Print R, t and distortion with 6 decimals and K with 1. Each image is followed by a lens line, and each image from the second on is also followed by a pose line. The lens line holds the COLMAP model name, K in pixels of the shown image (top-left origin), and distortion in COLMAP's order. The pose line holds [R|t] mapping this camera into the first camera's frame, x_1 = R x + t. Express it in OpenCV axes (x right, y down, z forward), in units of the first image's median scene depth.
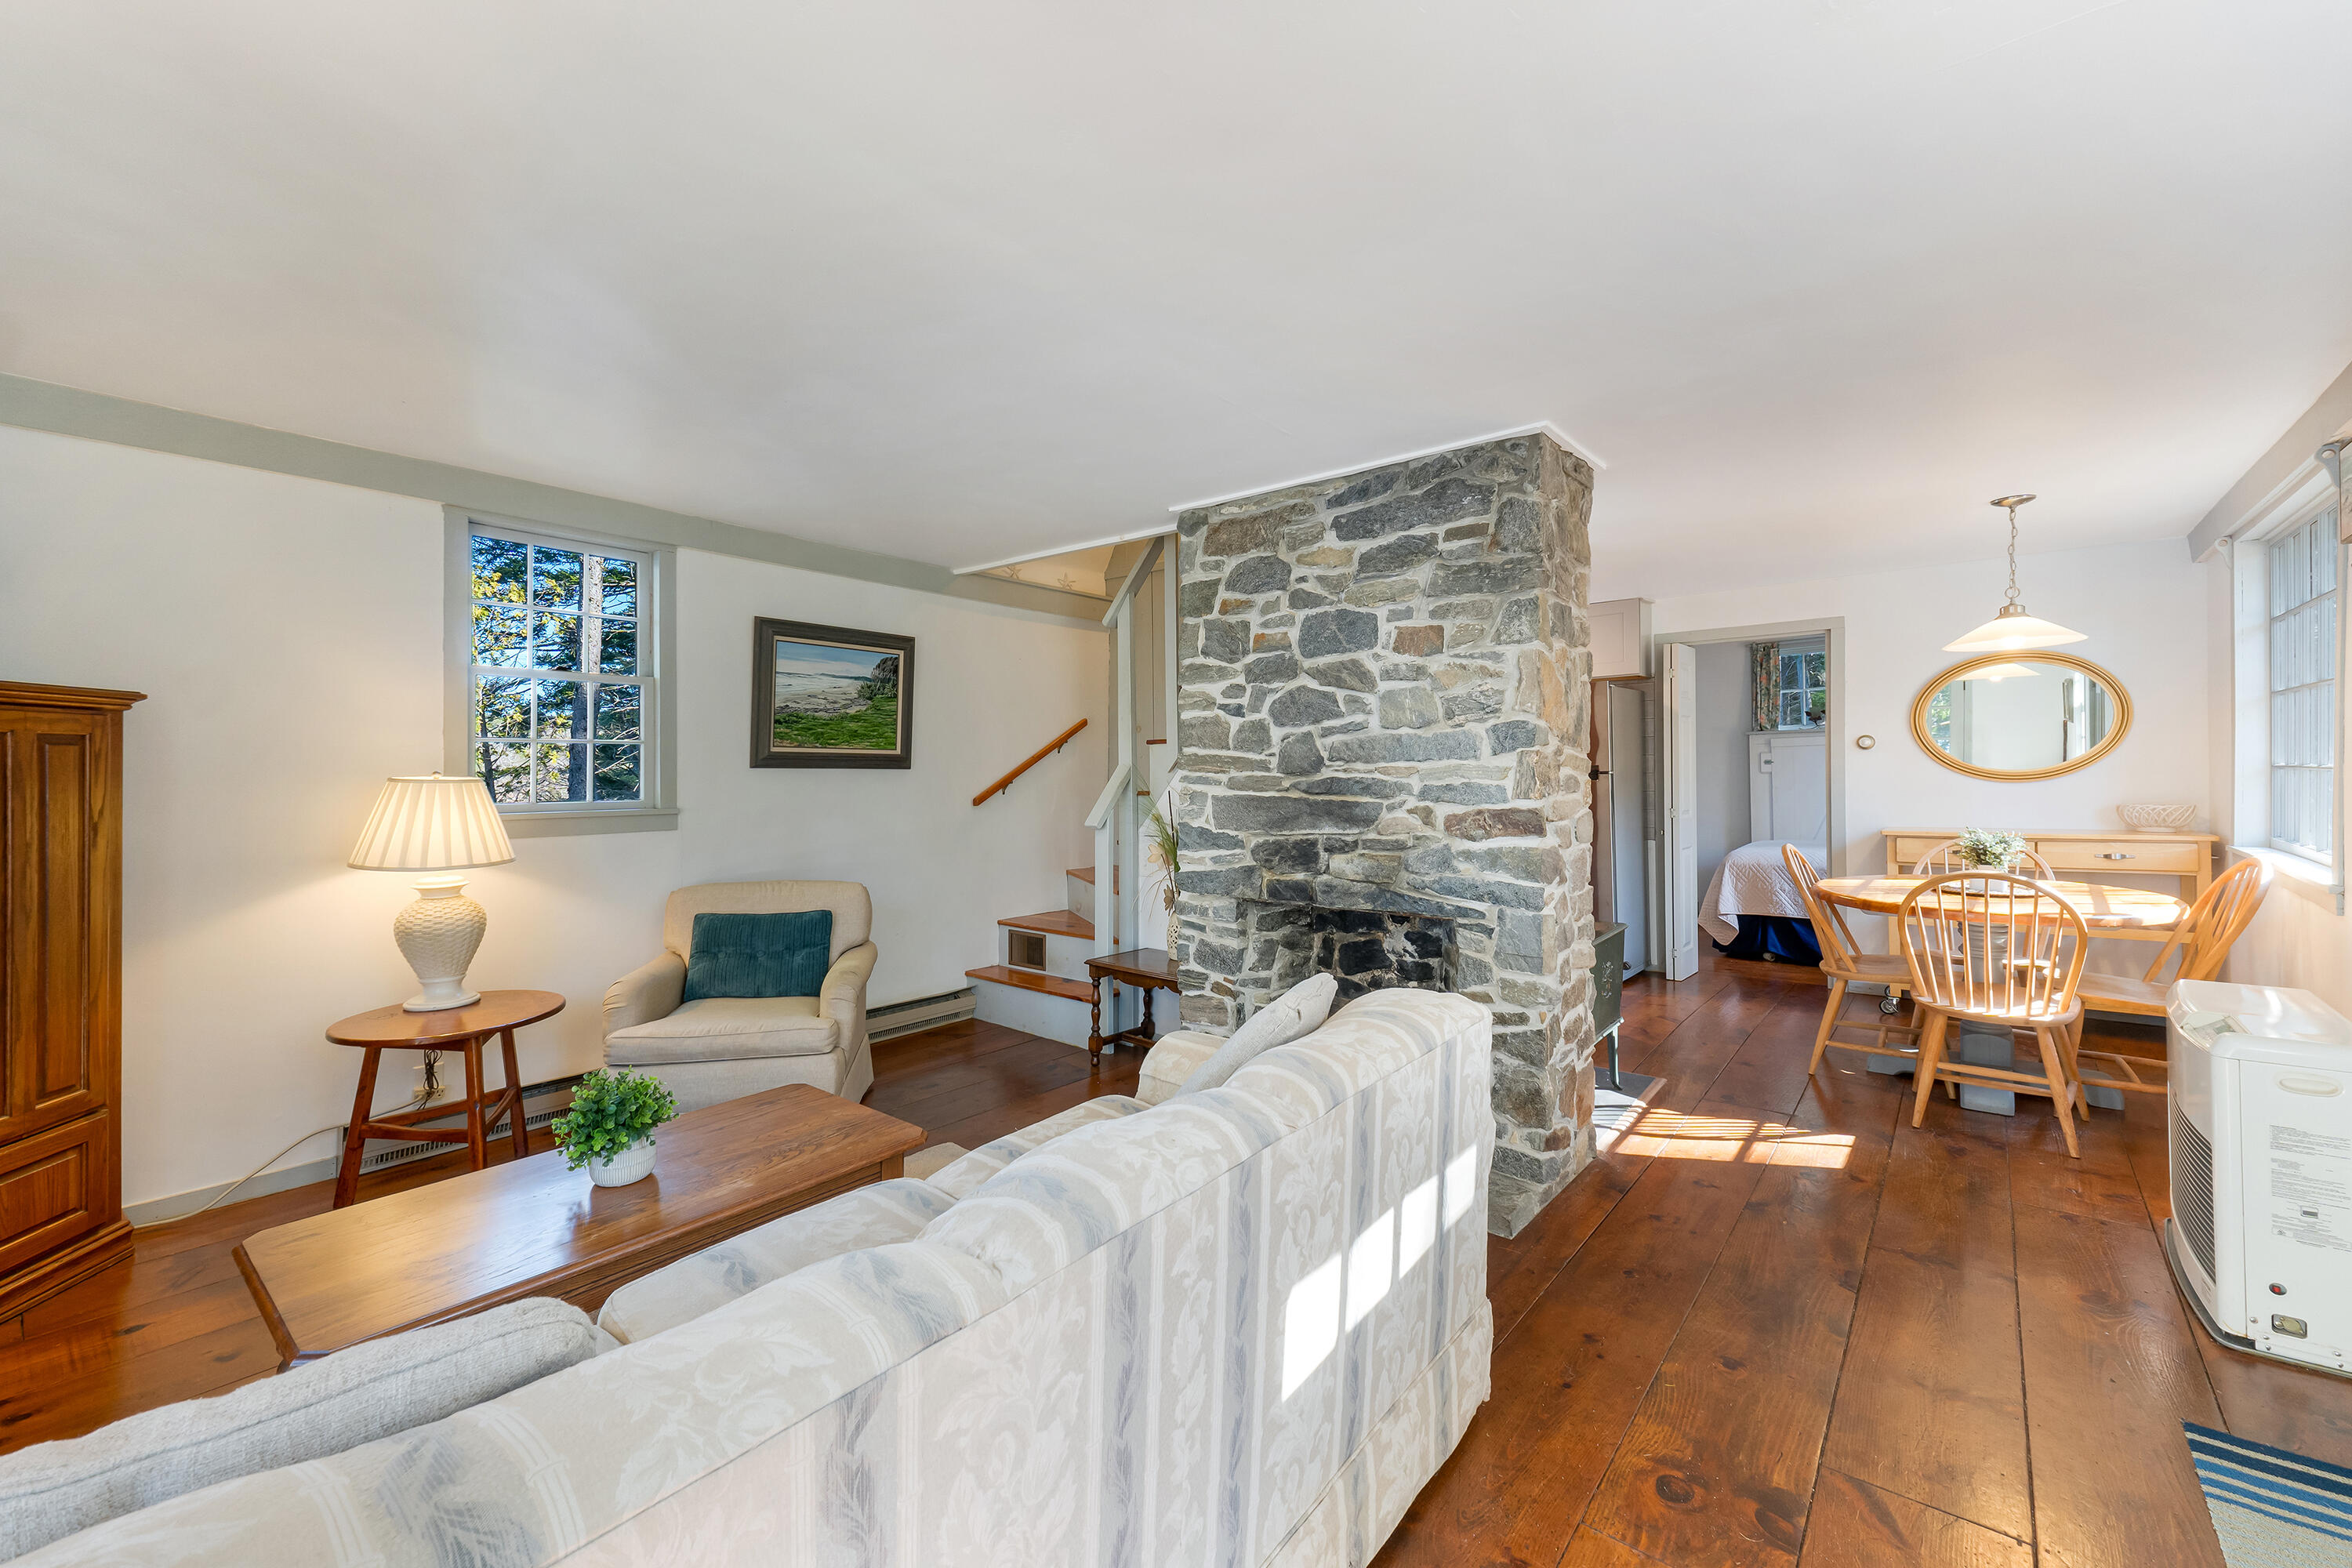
lens RADIAL K [[944.9, 0, 1154.0], [0, 944.9, 770.4], [0, 0, 1]] dist [0.032325, -0.009424]
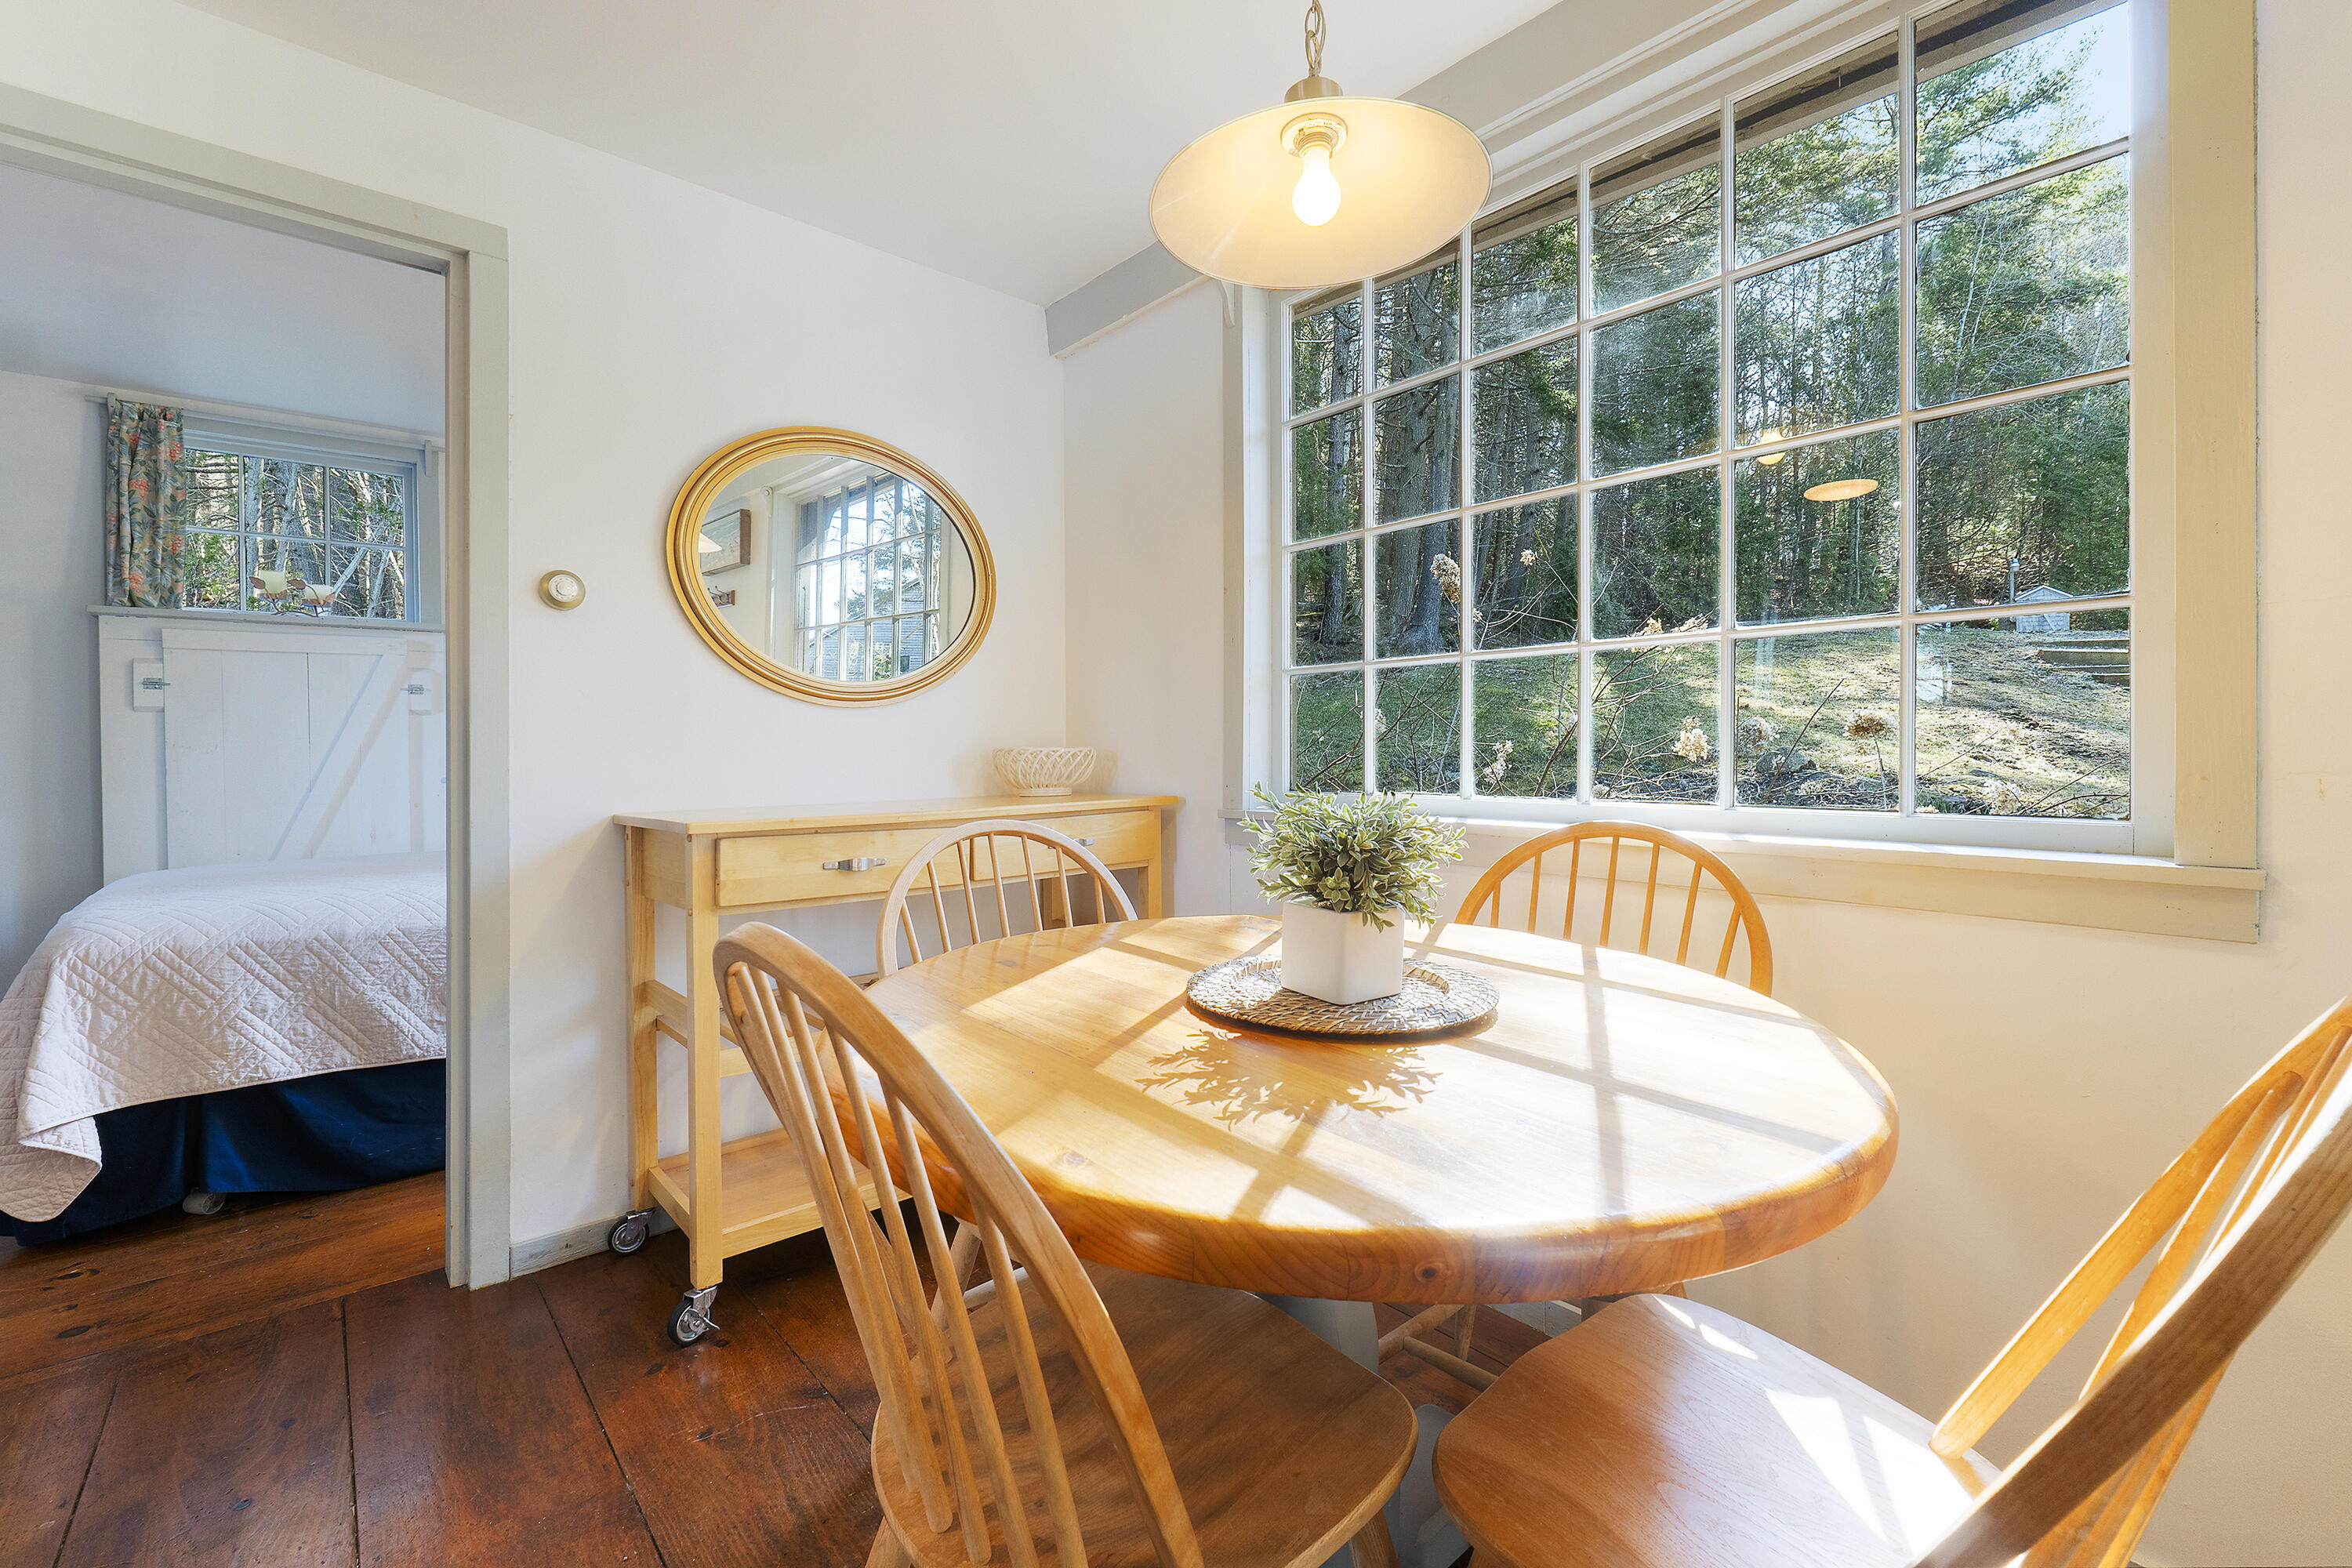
lens RADIAL K [[958.5, 0, 1165.5], [0, 958.5, 718.7], [0, 0, 1]] dist [0.031000, -0.007321]
pose [[0.146604, 0.012379, 0.989118, 0.328460], [0.018678, 0.999709, -0.015280, 0.026642], [-0.989019, 0.020714, 0.146330, 0.584690]]
